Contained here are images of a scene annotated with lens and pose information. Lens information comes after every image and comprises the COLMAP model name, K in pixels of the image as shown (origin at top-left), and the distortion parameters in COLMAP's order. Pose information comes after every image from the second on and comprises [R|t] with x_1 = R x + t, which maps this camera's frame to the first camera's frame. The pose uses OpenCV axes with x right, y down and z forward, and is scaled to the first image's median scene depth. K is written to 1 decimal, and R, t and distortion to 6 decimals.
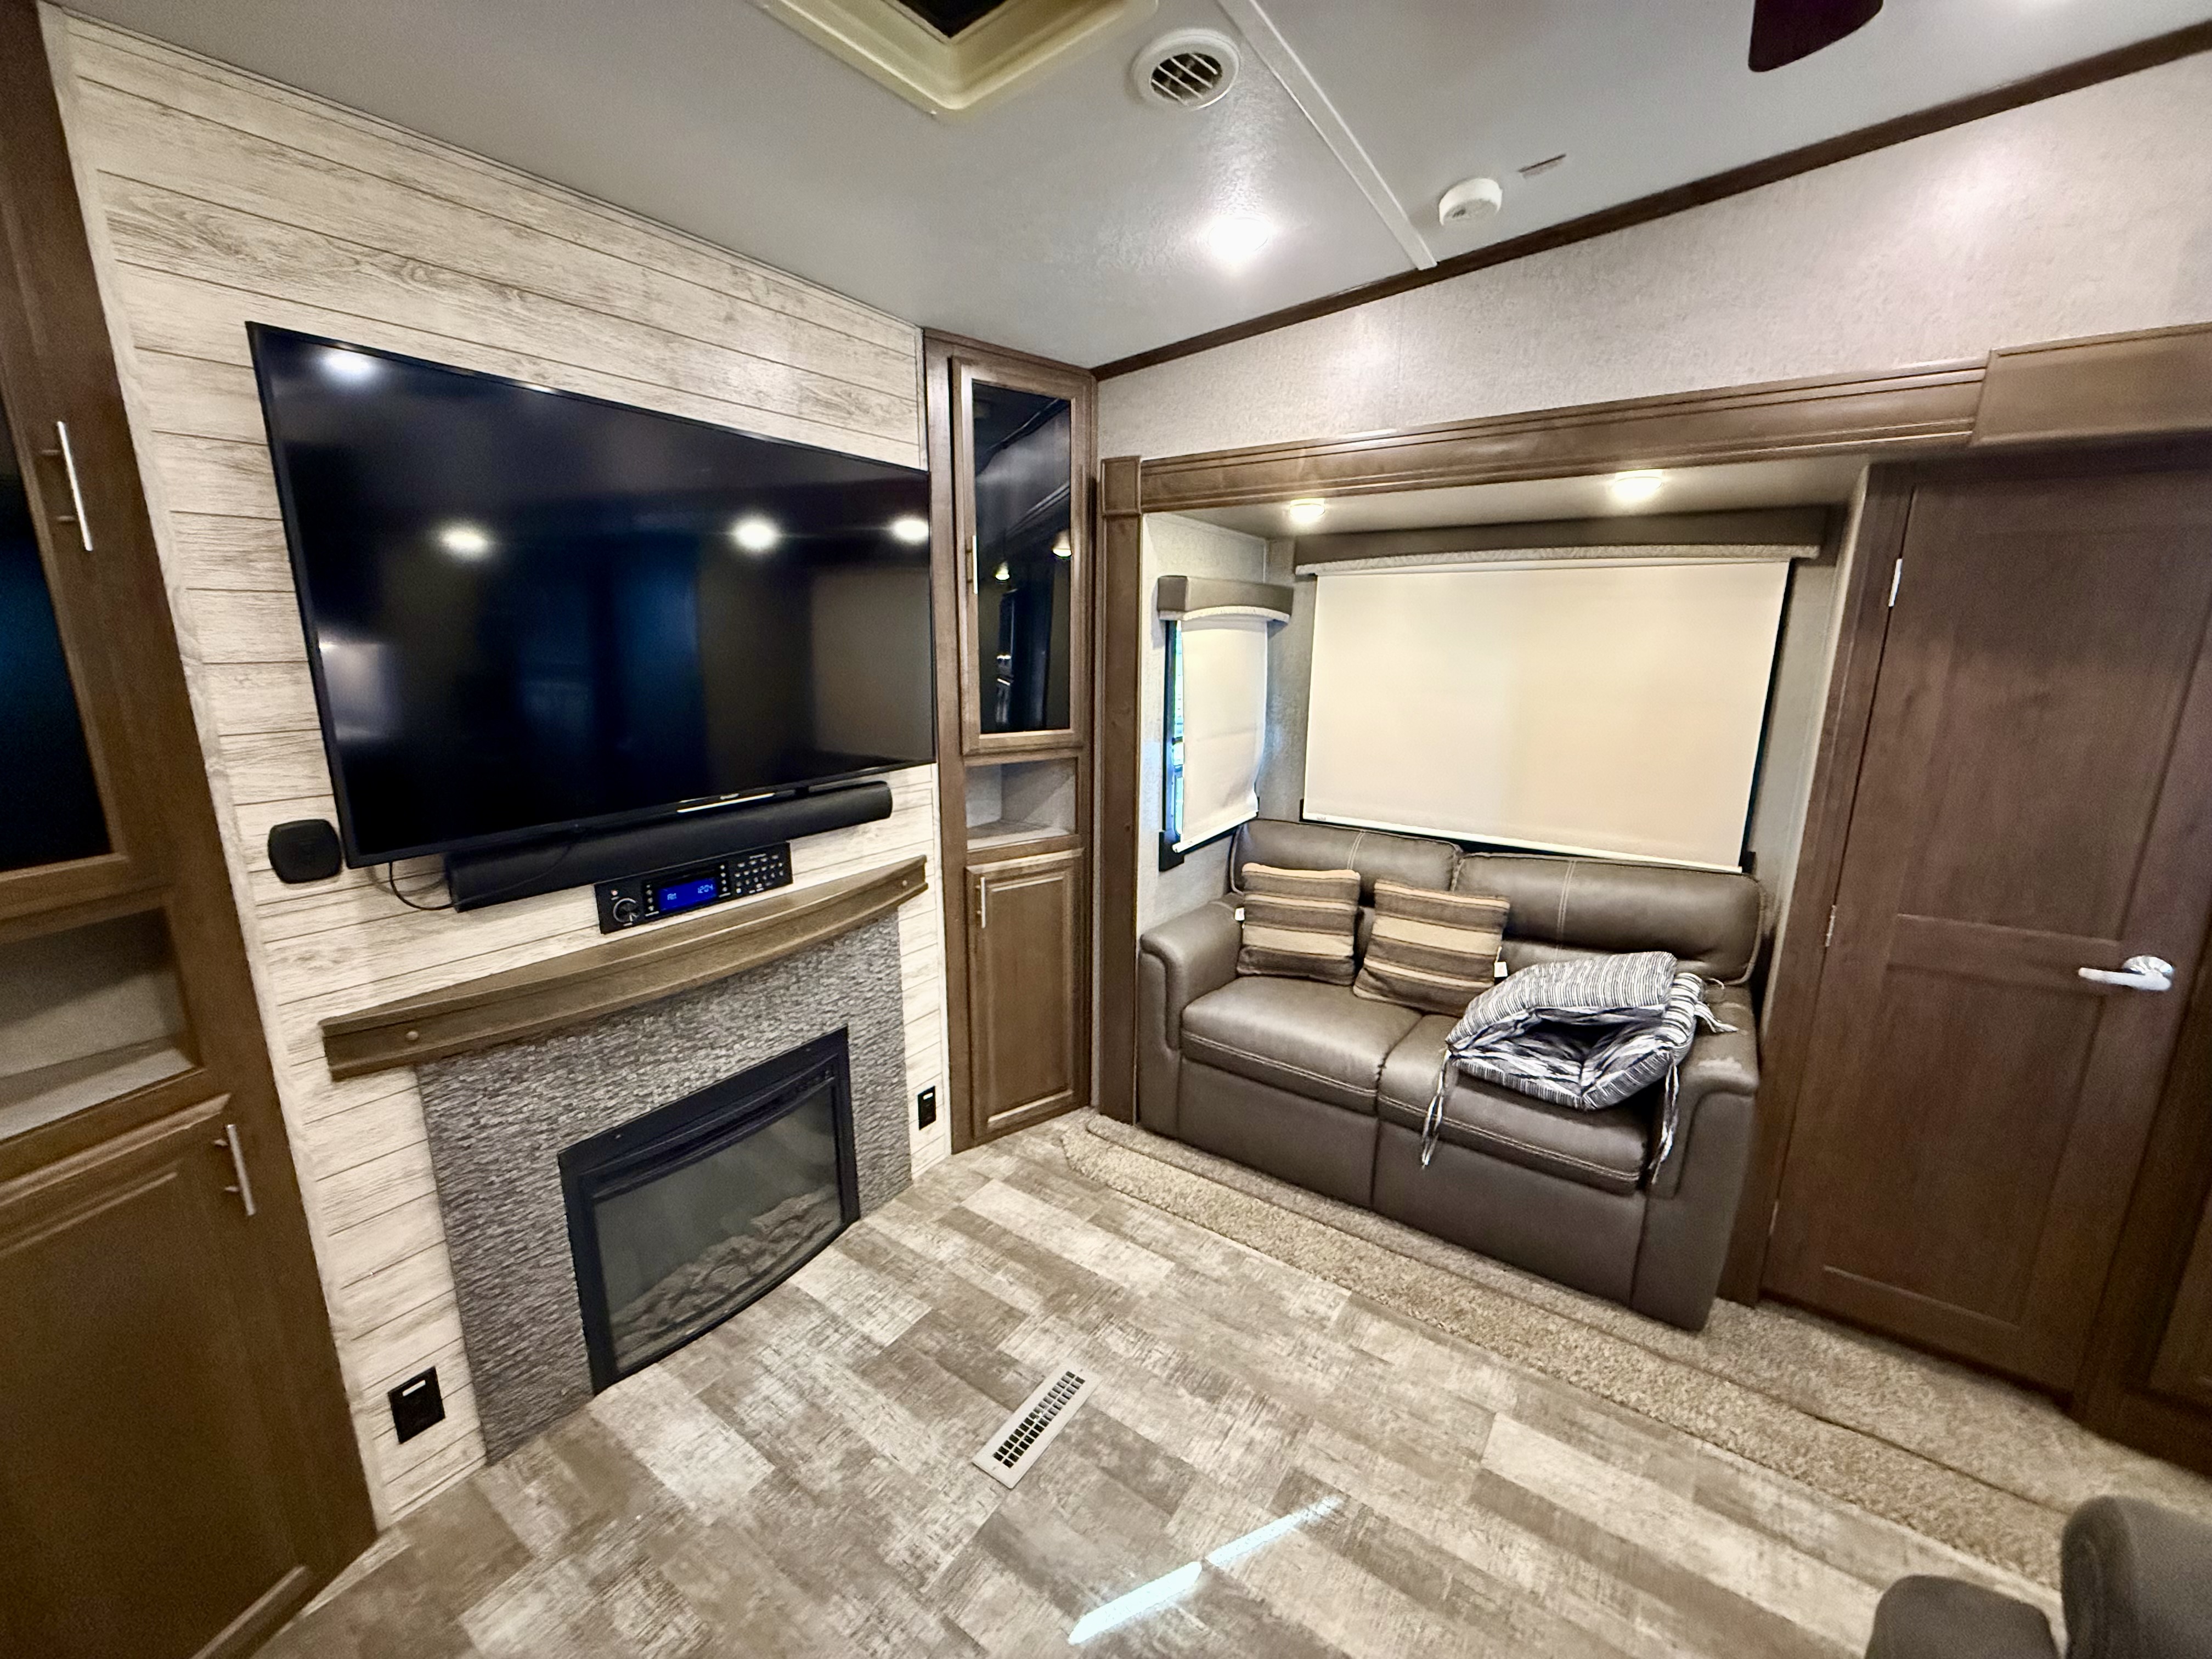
lens RADIAL K [[880.8, 0, 1103.4], [0, 880.8, 827.9], [0, 0, 1]] dist [0.000044, 0.000258]
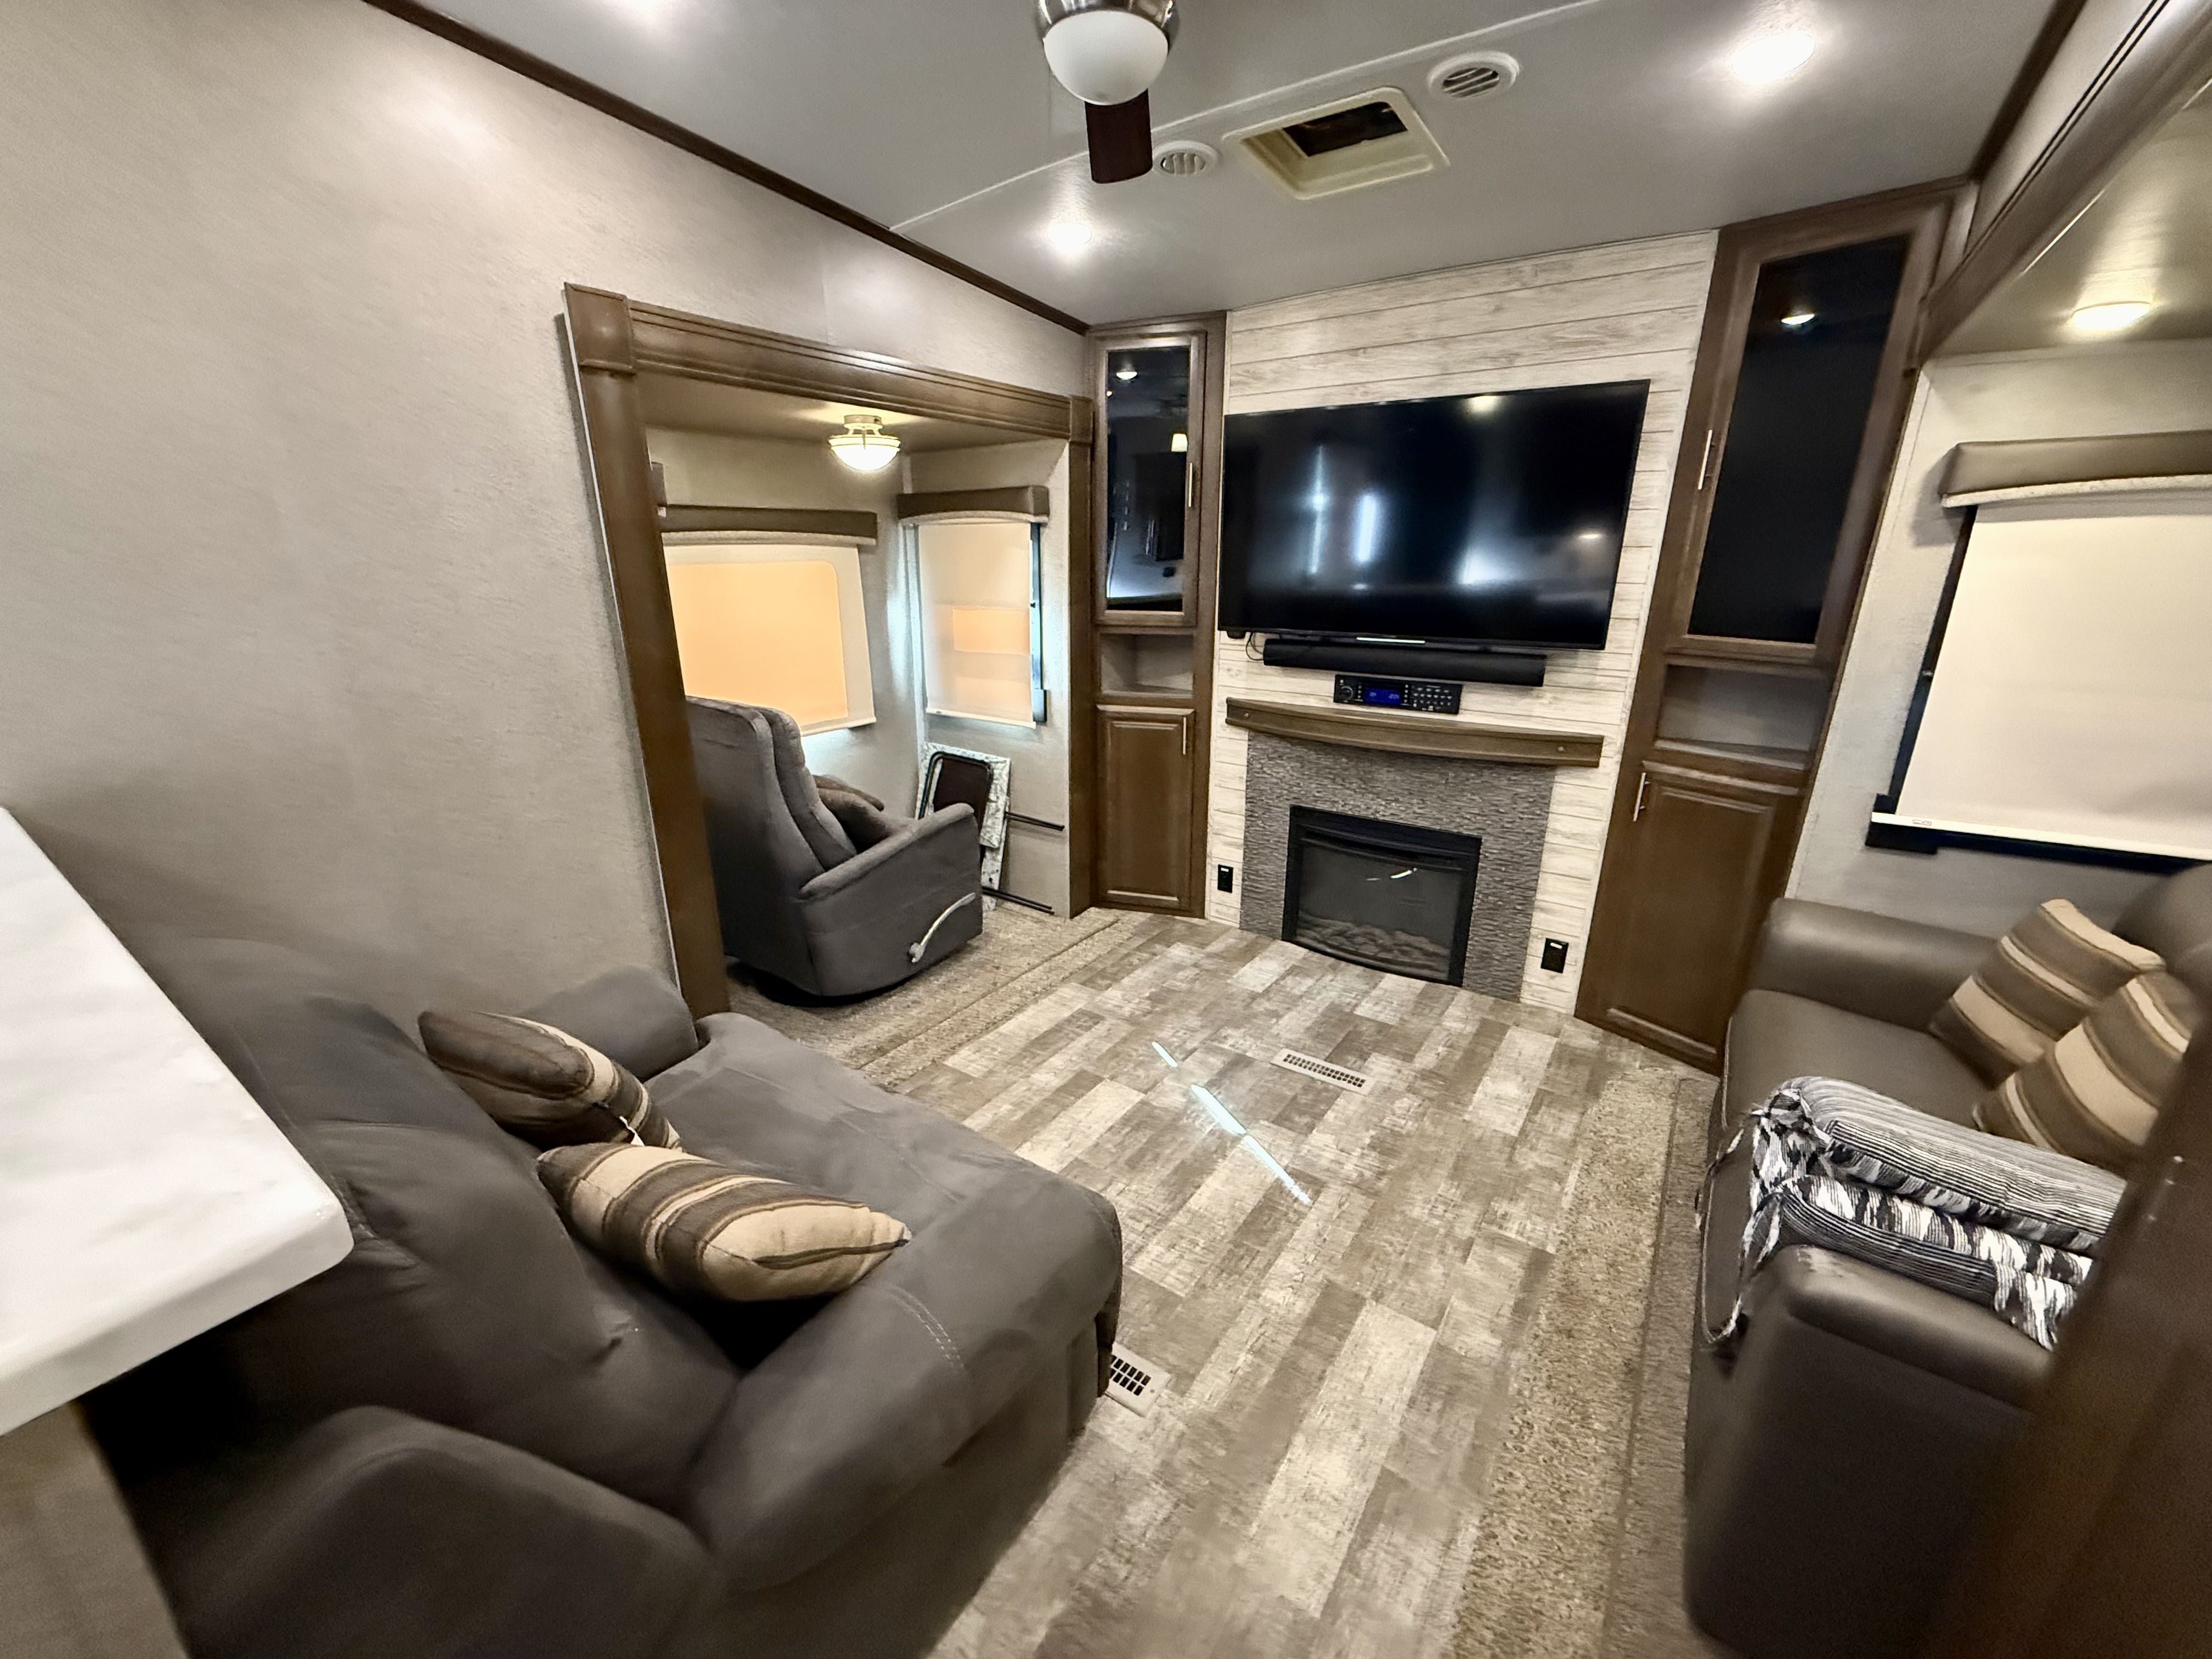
lens RADIAL K [[880.8, 0, 1103.4], [0, 880.8, 827.9], [0, 0, 1]] dist [0.000044, 0.000258]
pose [[-0.004393, 0.301661, -0.953405, 1.068448], [-0.216935, 0.930422, 0.295388, -0.063214], [0.976176, 0.208125, 0.061353, 0.399974]]
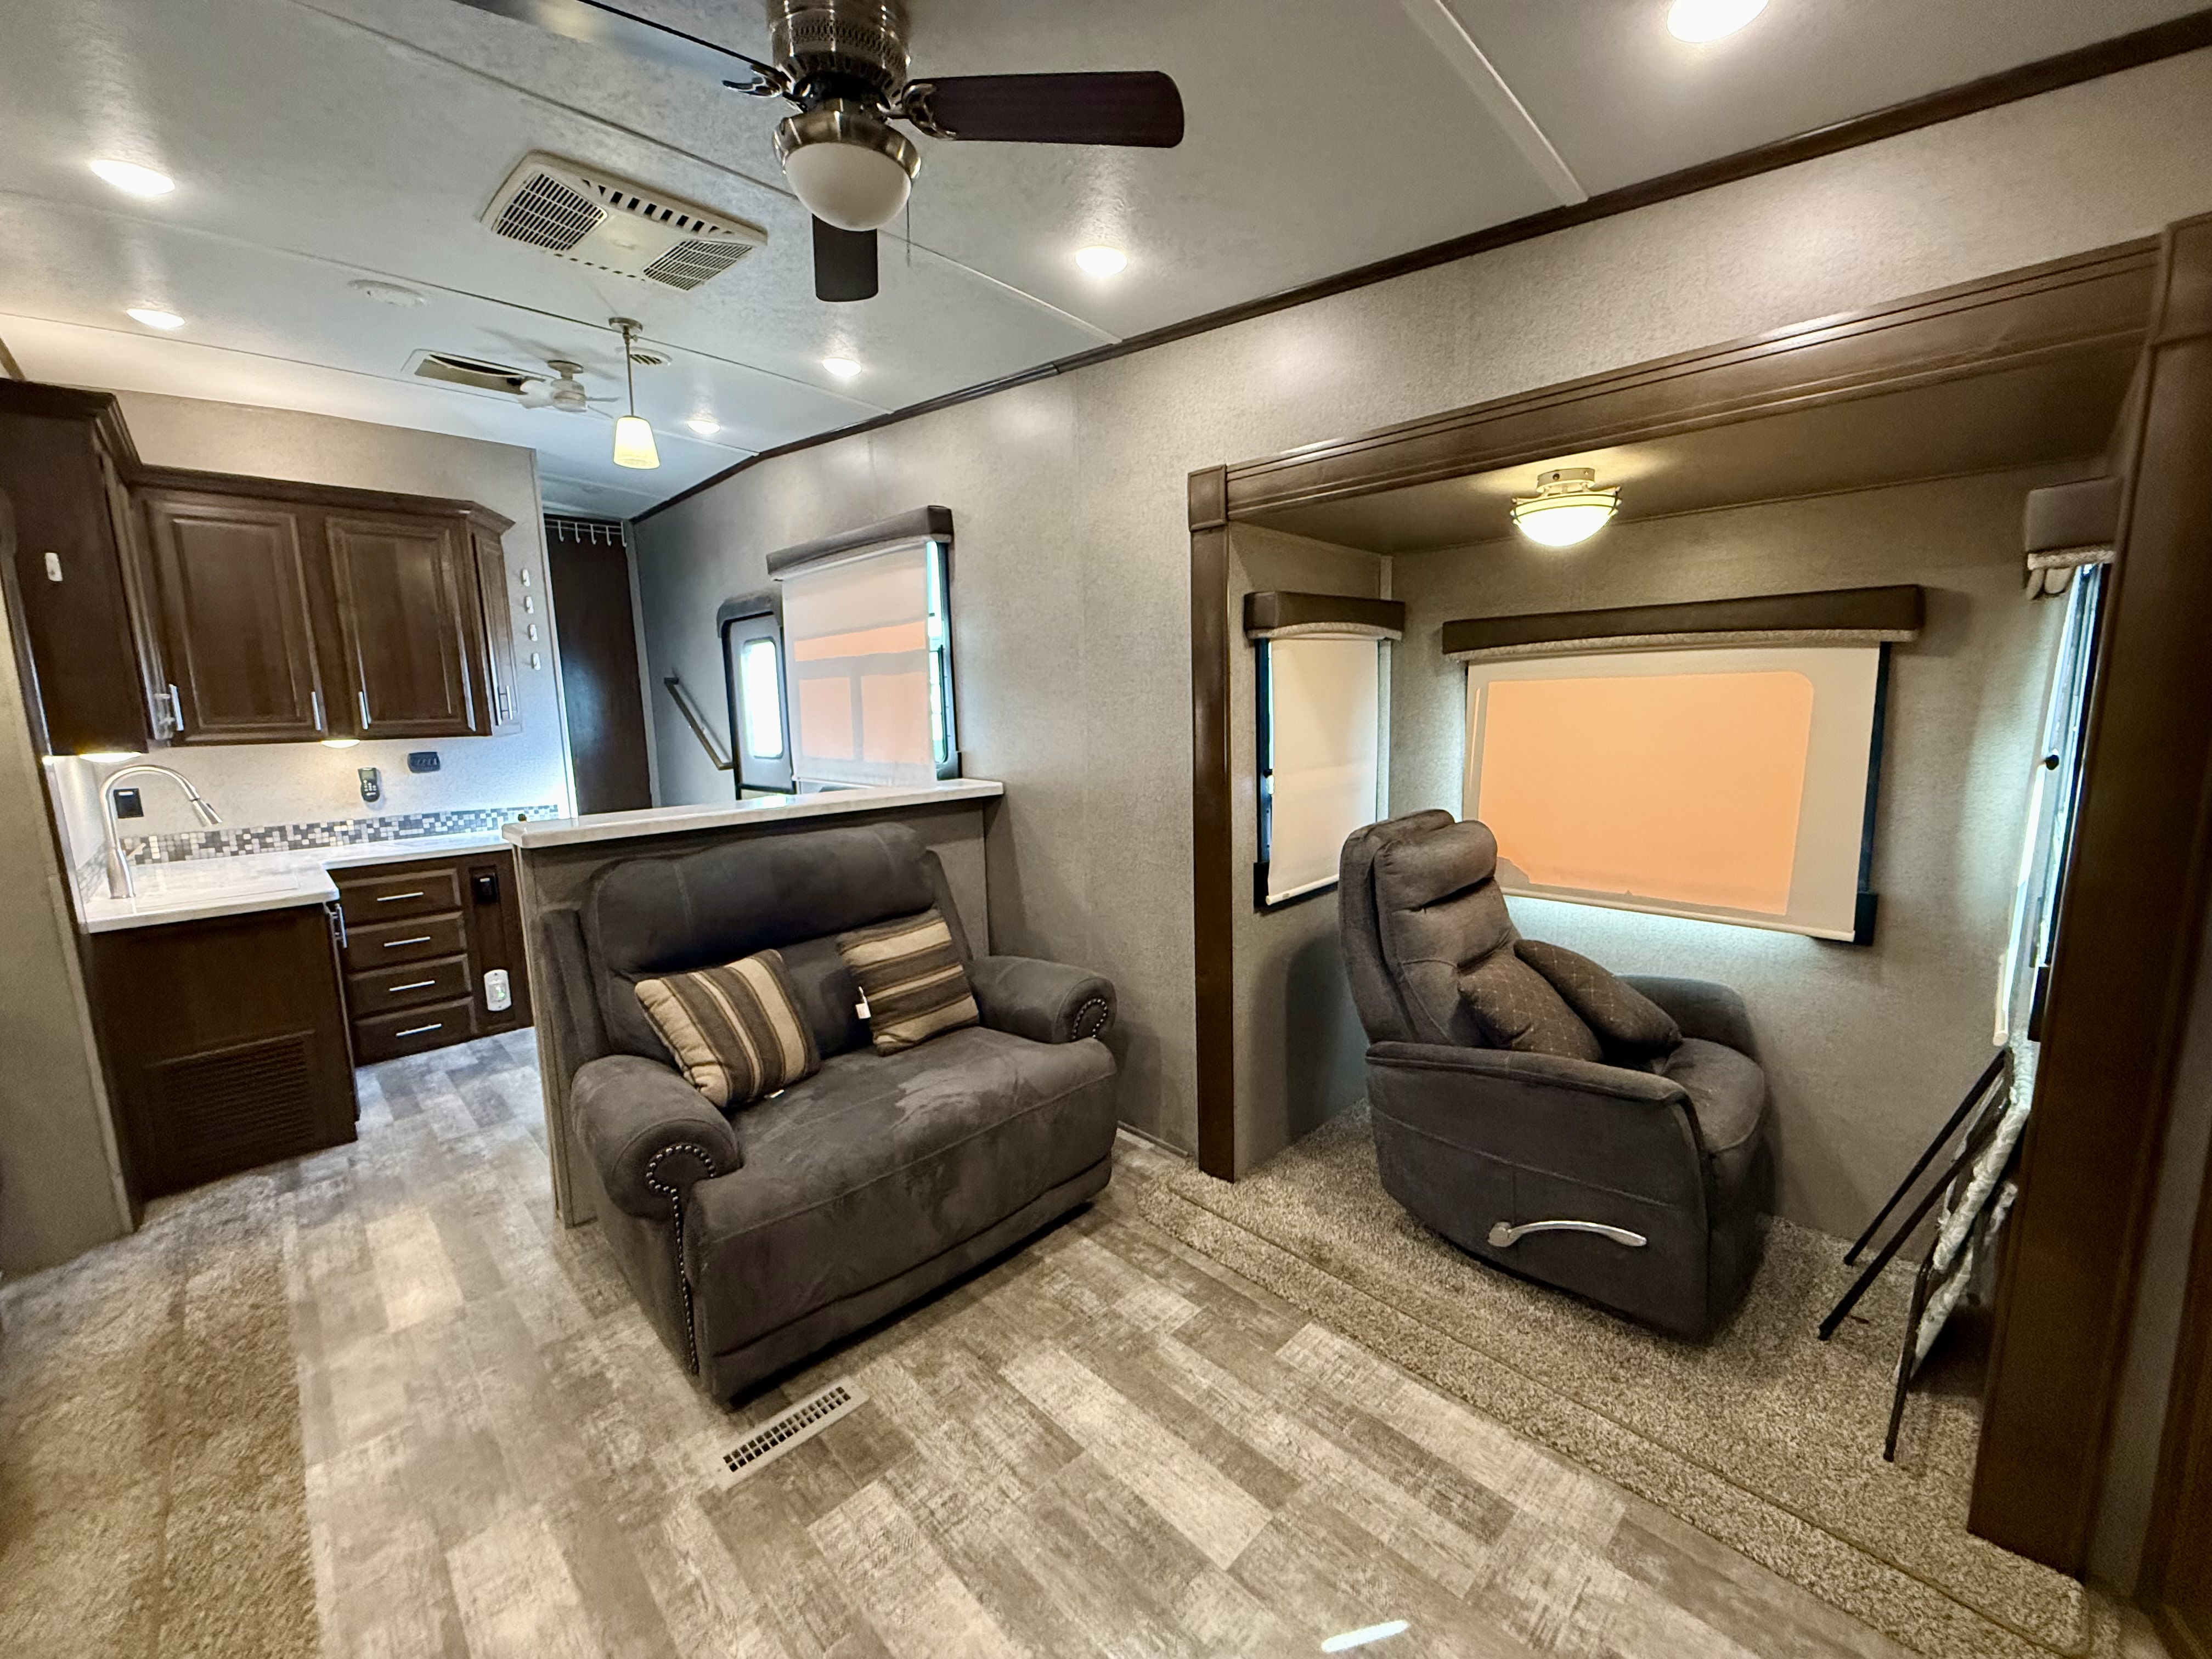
lens RADIAL K [[880.8, 0, 1103.4], [0, 880.8, 827.9], [0, 0, 1]] dist [0.000044, 0.000258]
pose [[-0.982531, -0.008724, 0.185893, -0.033222], [0.059109, 0.932545, 0.356183, -0.176411], [-0.176461, 0.360949, -0.915739, 1.064797]]
